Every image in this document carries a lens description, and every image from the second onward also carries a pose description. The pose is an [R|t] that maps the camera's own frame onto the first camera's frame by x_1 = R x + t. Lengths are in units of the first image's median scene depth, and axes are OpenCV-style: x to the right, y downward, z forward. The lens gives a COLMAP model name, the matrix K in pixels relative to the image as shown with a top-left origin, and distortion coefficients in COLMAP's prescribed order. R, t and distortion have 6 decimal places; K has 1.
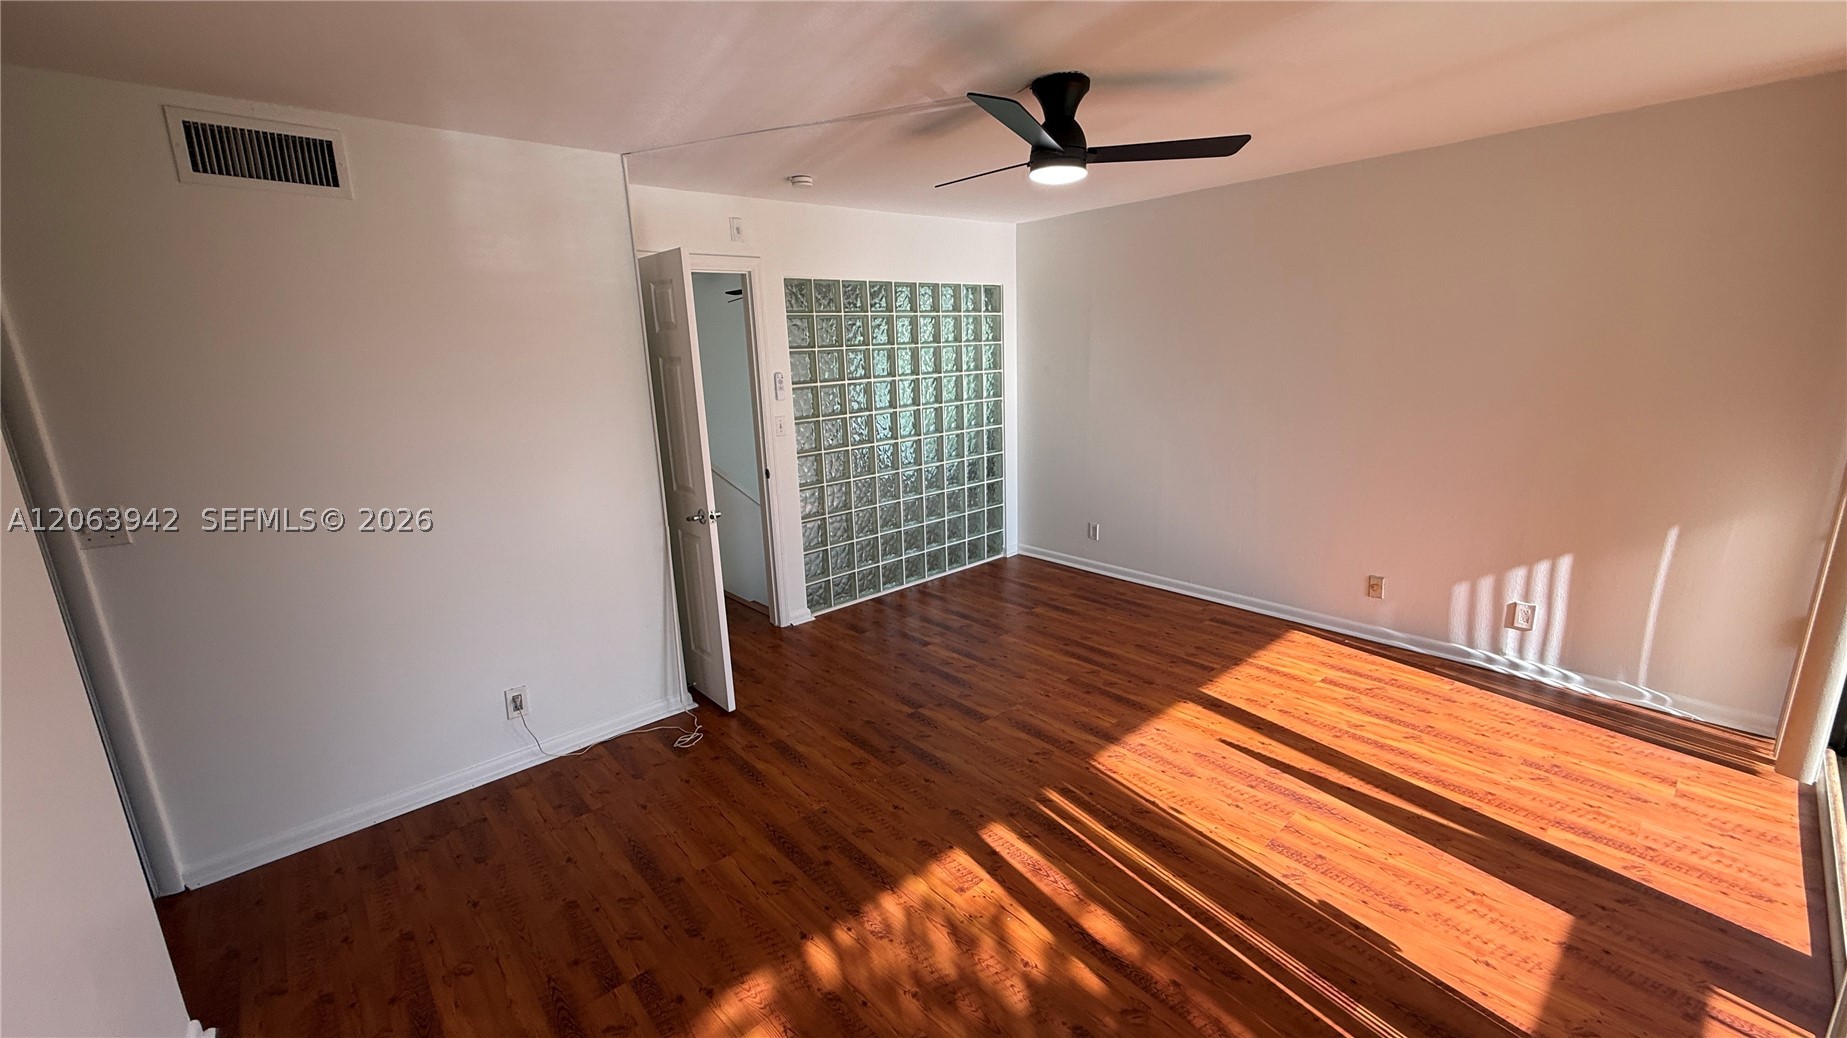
lens RADIAL K [[738.5, 0, 920.3], [0, 738.5, 518.9], [0, 0, 1]] dist [0.004398, -0.000421]
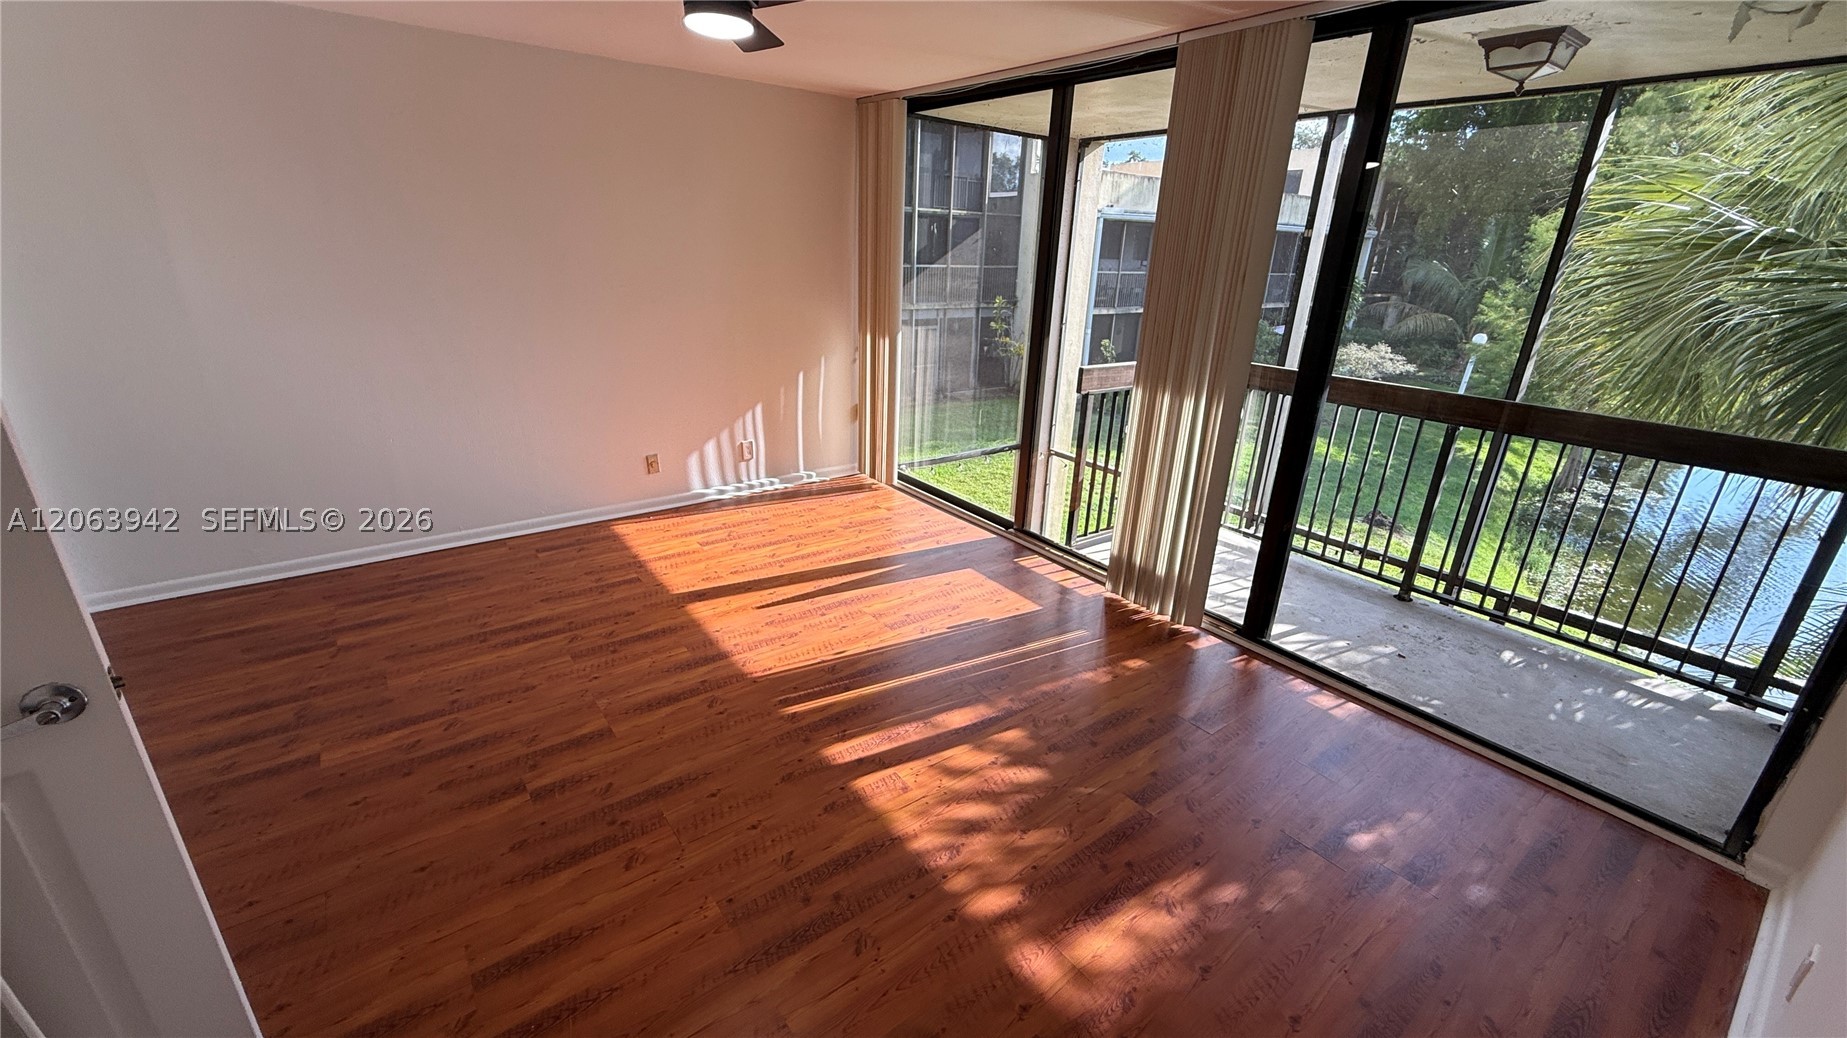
lens RADIAL K [[738.5, 0, 920.3], [0, 738.5, 518.9], [0, 0, 1]] dist [0.004398, -0.000421]
pose [[0.088261, -0.319857, 0.943346, -0.547652], [0.200409, 0.933378, 0.297727, -0.104186], [-0.975729, 0.162777, 0.146483, 0.531732]]
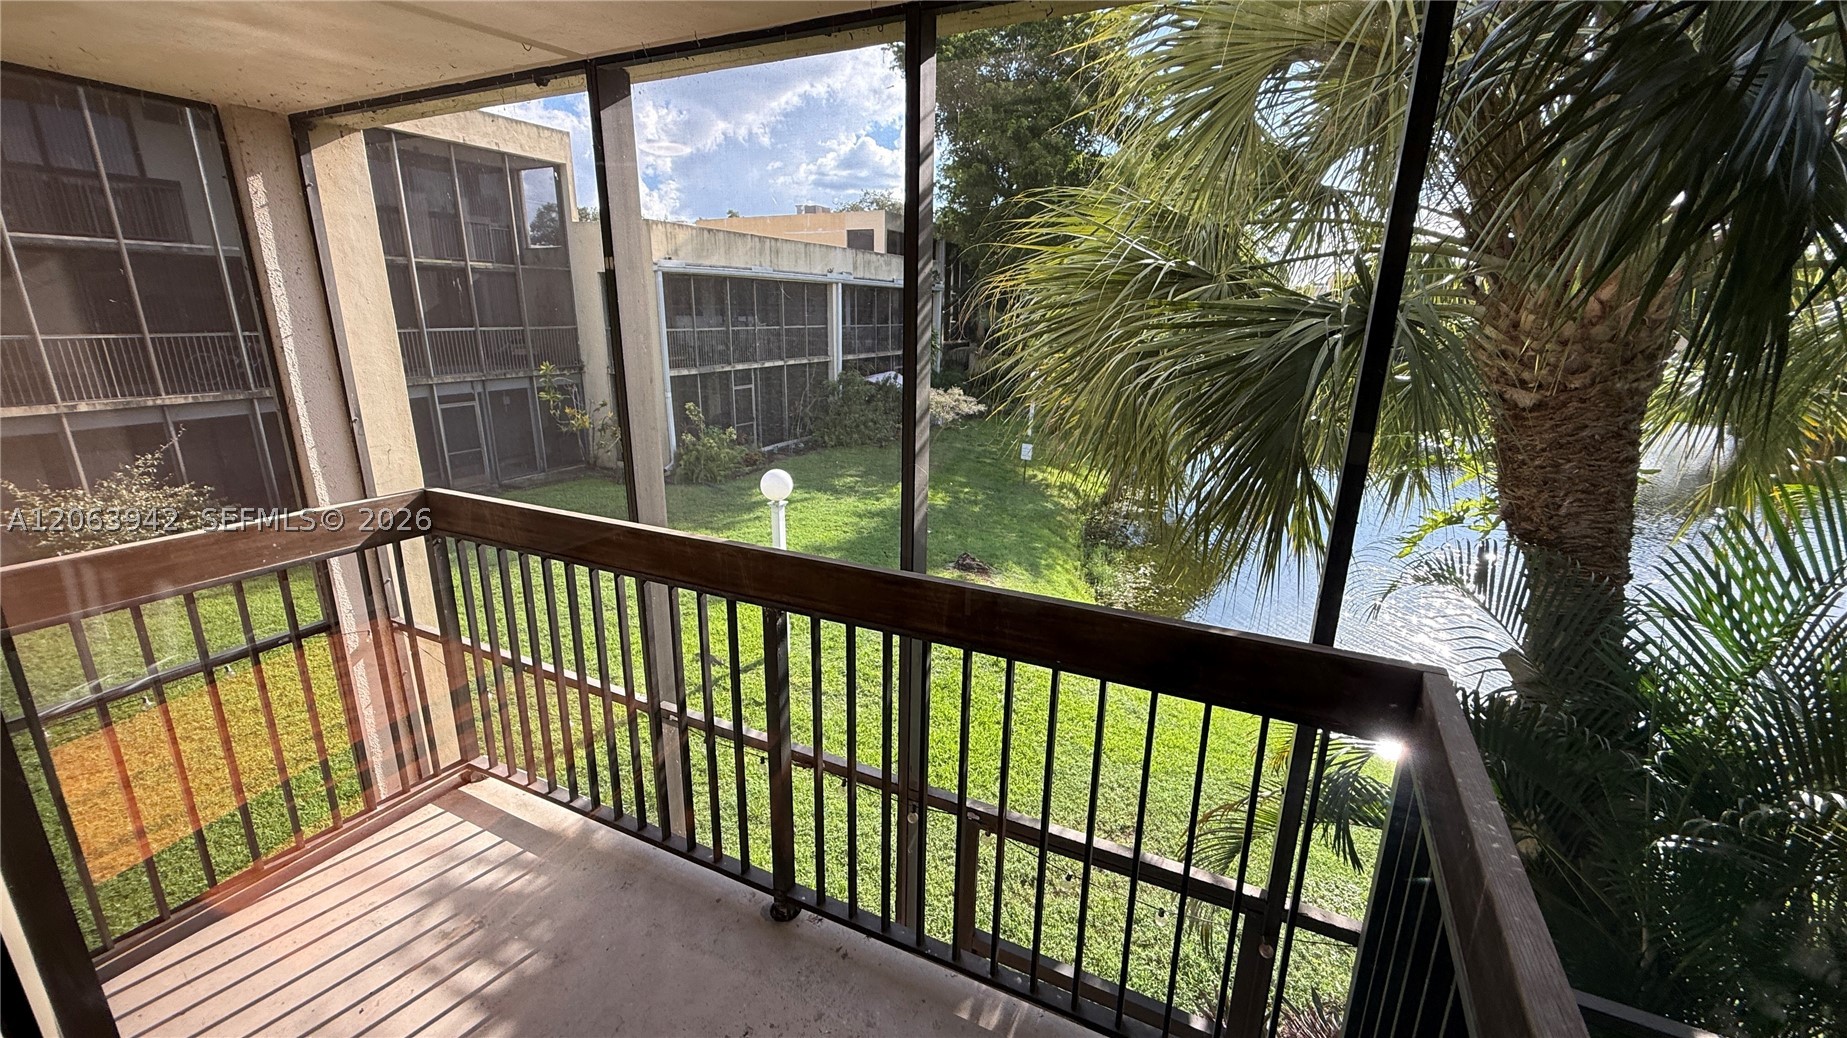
lens RADIAL K [[738.5, 0, 920.3], [0, 738.5, 518.9], [0, 0, 1]] dist [0.004398, -0.000421]
pose [[-0.364477, -0.233440, 0.901478, -0.371256], [0.217761, 0.919862, 0.326243, -0.068226], [-0.905393, 0.315215, -0.284434, 0.359656]]
